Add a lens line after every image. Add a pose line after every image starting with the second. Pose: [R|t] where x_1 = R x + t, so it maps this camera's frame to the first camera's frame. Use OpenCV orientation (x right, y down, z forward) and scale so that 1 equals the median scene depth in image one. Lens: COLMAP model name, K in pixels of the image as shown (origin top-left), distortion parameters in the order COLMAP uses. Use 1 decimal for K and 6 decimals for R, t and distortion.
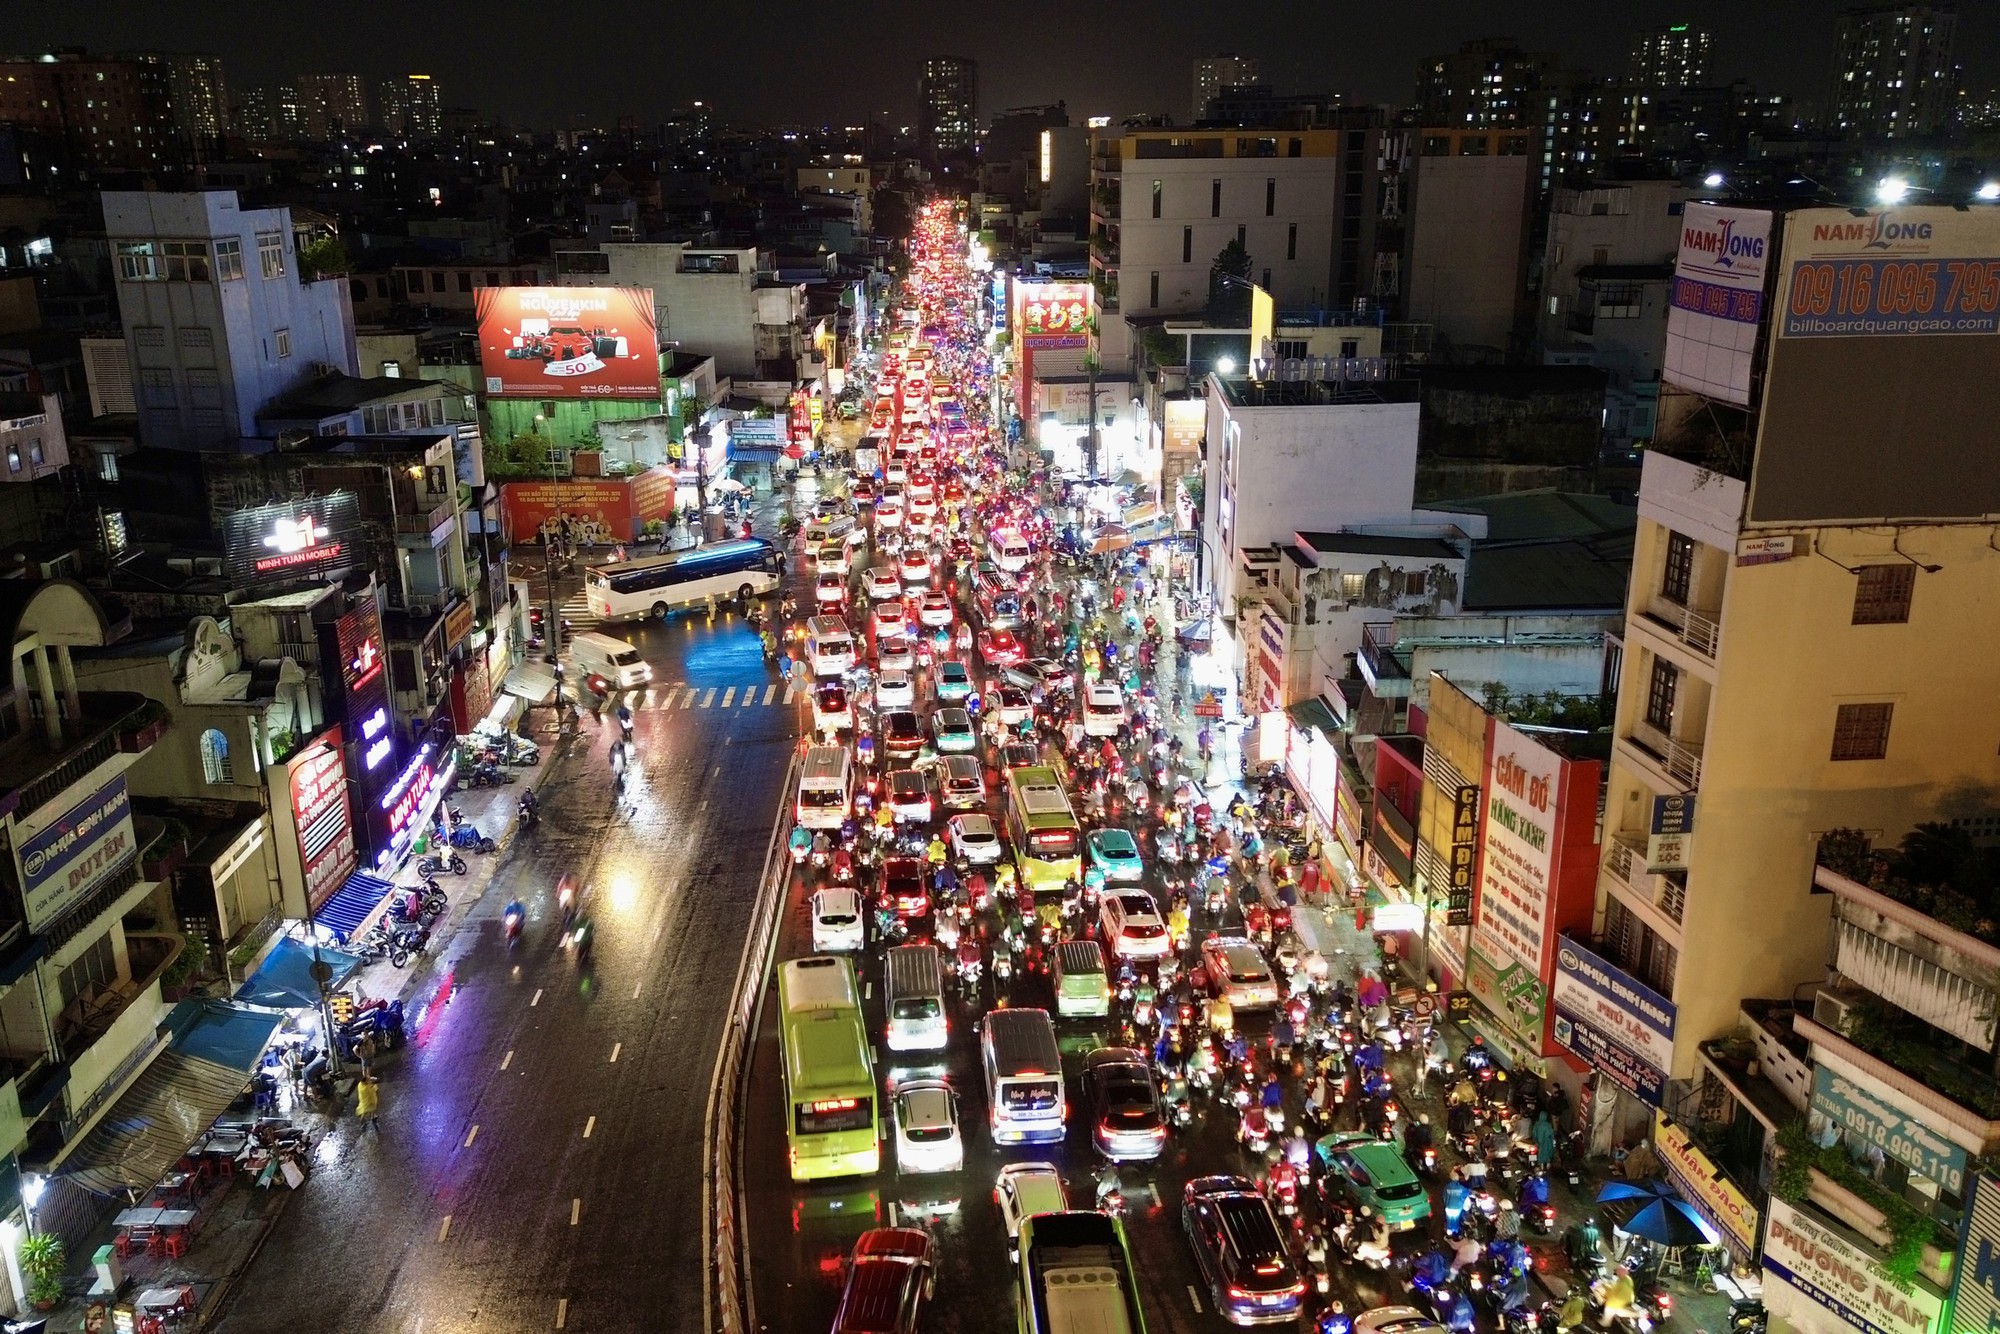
lens RADIAL K [[1663.5, 0, 1012.2], [0, 1663.5, 674.7], [0, 0, 1]] dist [0.037480, -0.015675]
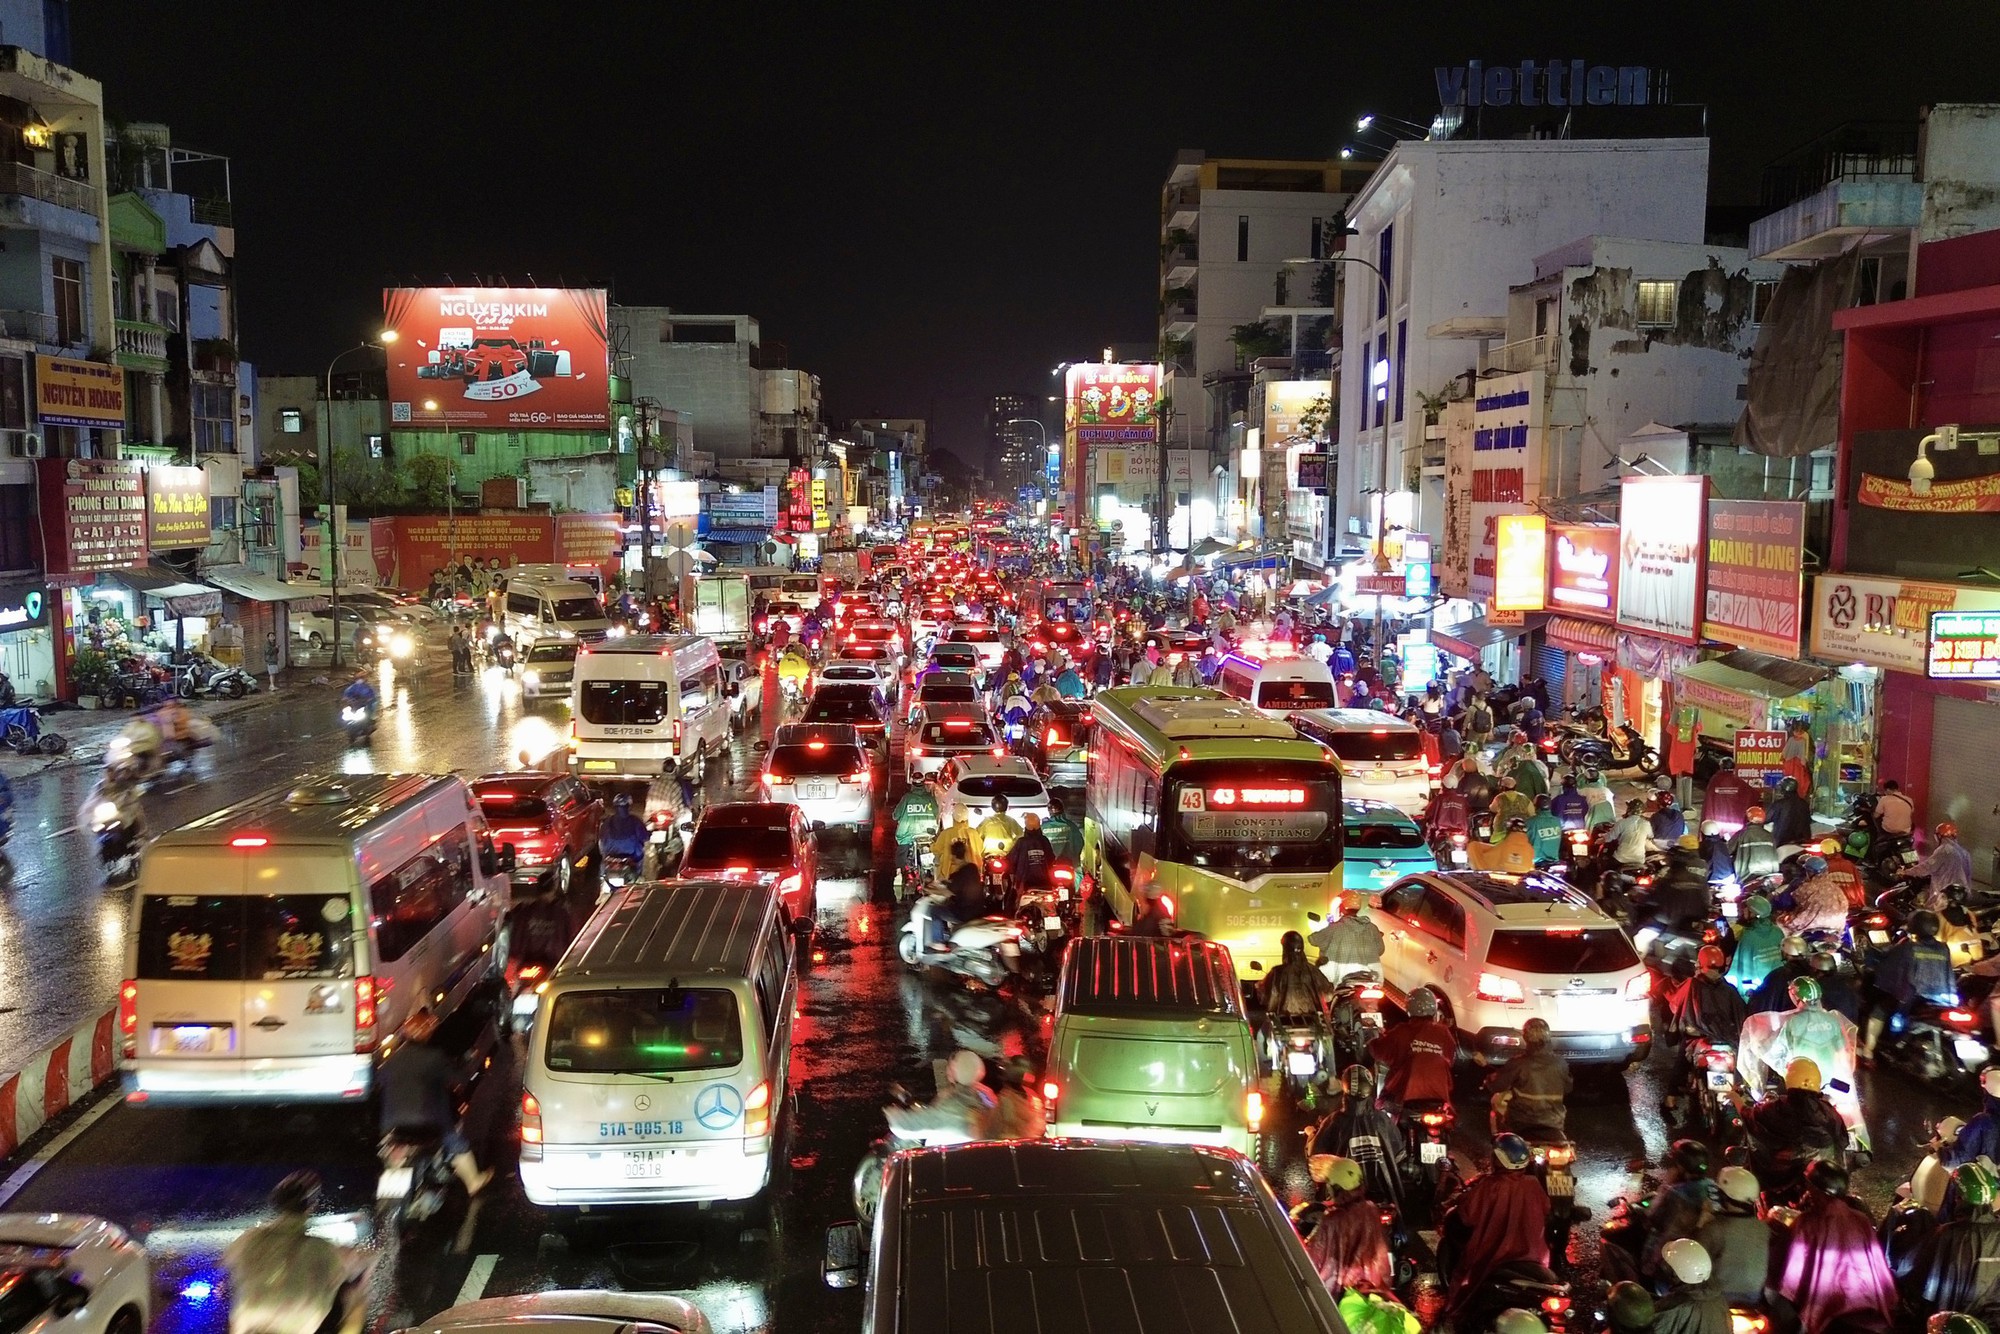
lens RADIAL K [[1663.5, 0, 1012.2], [0, 1663.5, 674.7], [0, 0, 1]] dist [0.037480, -0.015675]
pose [[0.999221, 0.014048, -0.036882, 0.008245], [-0.021318, 0.978565, -0.204832, 0.106927], [0.033214, 0.205458, 0.978102, 0.277515]]
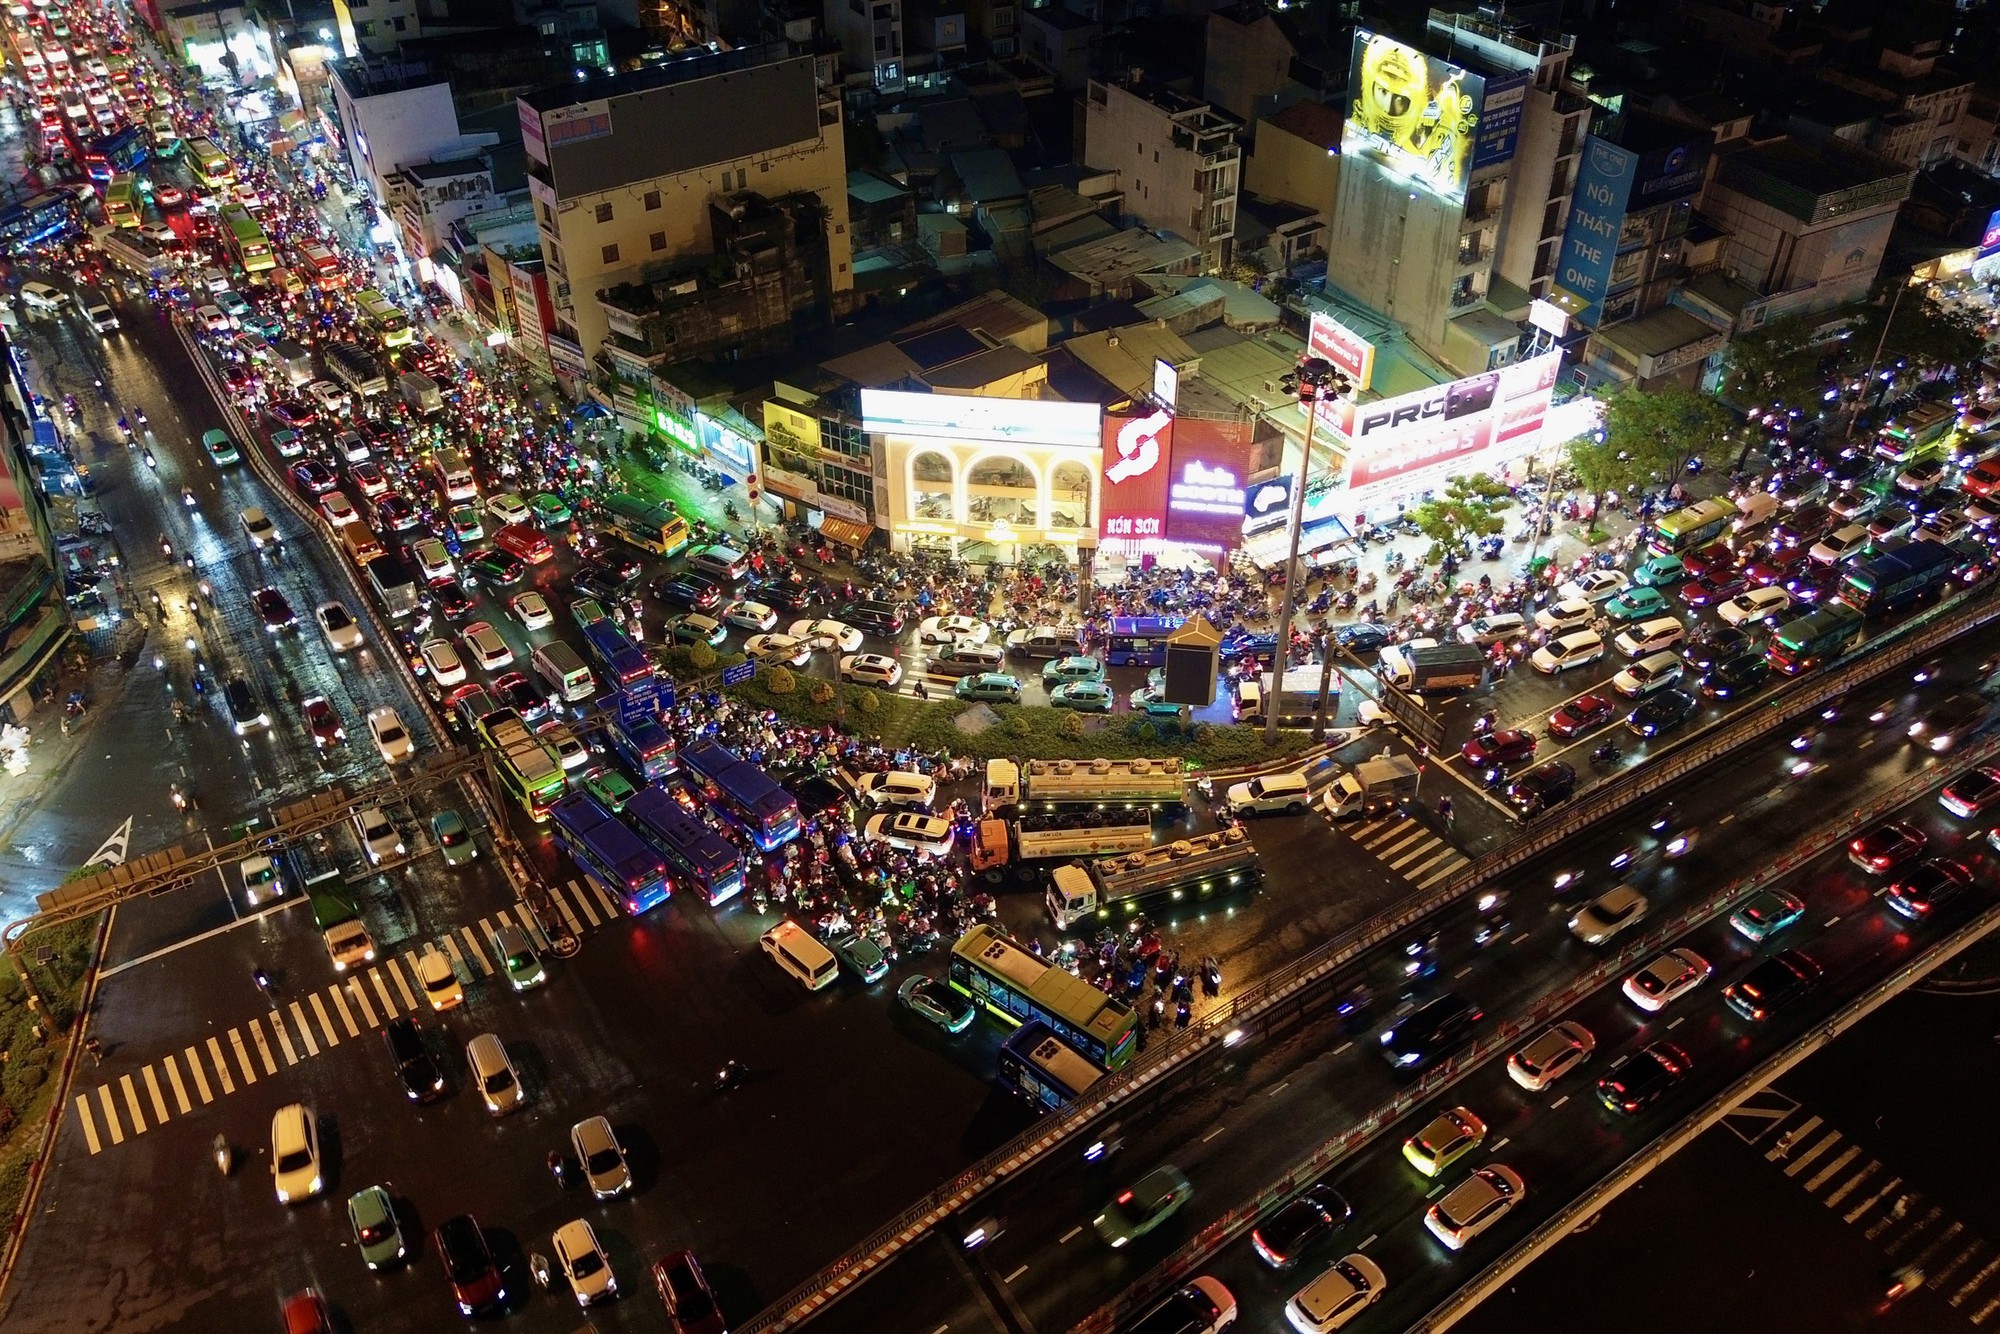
lens RADIAL K [[1663.5, 0, 1012.2], [0, 1663.5, 674.7], [0, 0, 1]] dist [0.037480, -0.015675]
pose [[0.863543, -0.306633, 0.400338, -0.130735], [0.149660, 0.913956, 0.377209, -0.111476], [-0.481555, -0.265822, 0.835131, -0.794218]]
